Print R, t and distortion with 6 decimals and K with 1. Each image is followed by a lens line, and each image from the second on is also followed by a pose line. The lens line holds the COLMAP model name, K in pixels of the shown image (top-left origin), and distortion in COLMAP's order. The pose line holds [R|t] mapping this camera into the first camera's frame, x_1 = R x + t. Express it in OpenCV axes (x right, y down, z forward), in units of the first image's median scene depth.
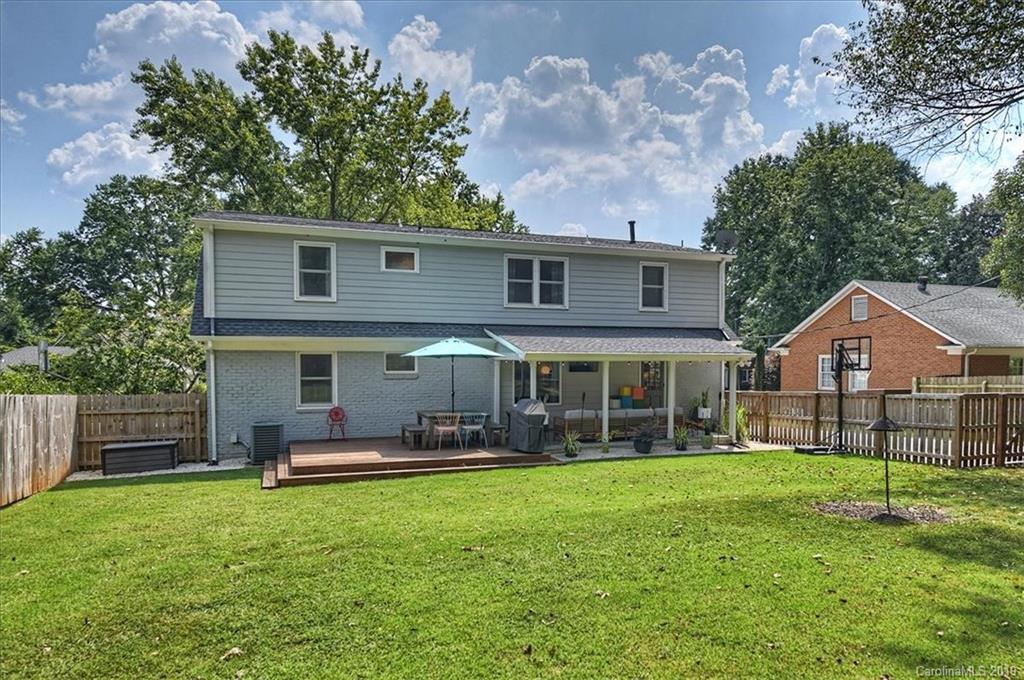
lens RADIAL K [[647.5, 0, 512.7], [0, 647.5, 342.7], [0, 0, 1]] dist [0.004782, 0.001650]
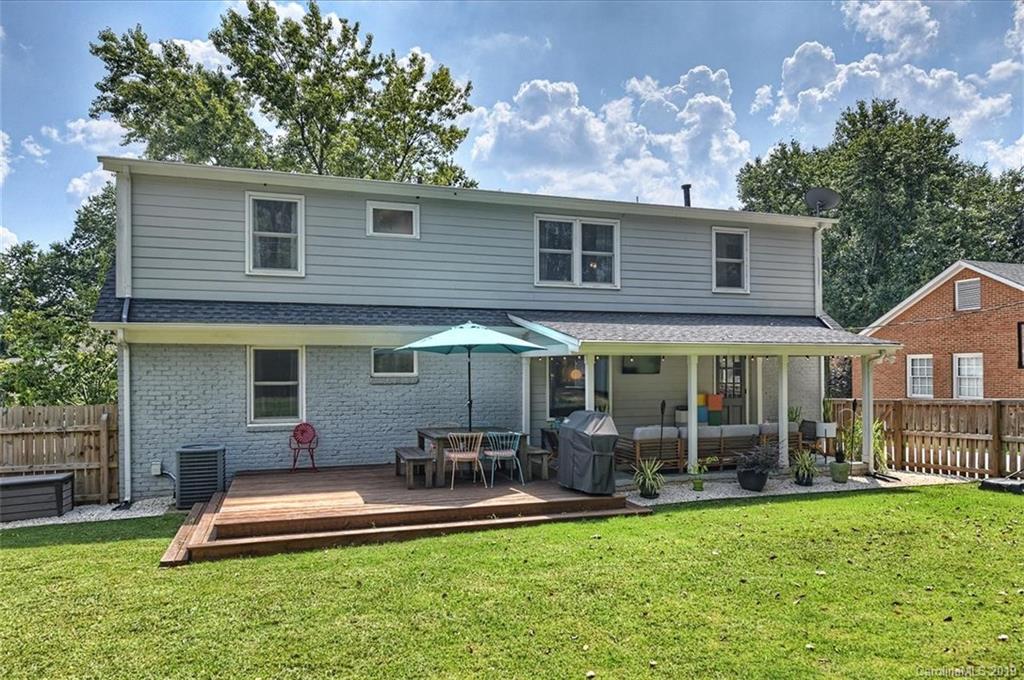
lens RADIAL K [[647.5, 0, 511.7], [0, 647.5, 340.2], [0, 0, 1]] dist [0.004782, 0.001650]
pose [[0.999967, -0.003587, 0.007251, -0.046663], [0.003738, 0.999774, -0.020940, 0.022890], [-0.007174, 0.020966, 0.999754, 0.274086]]
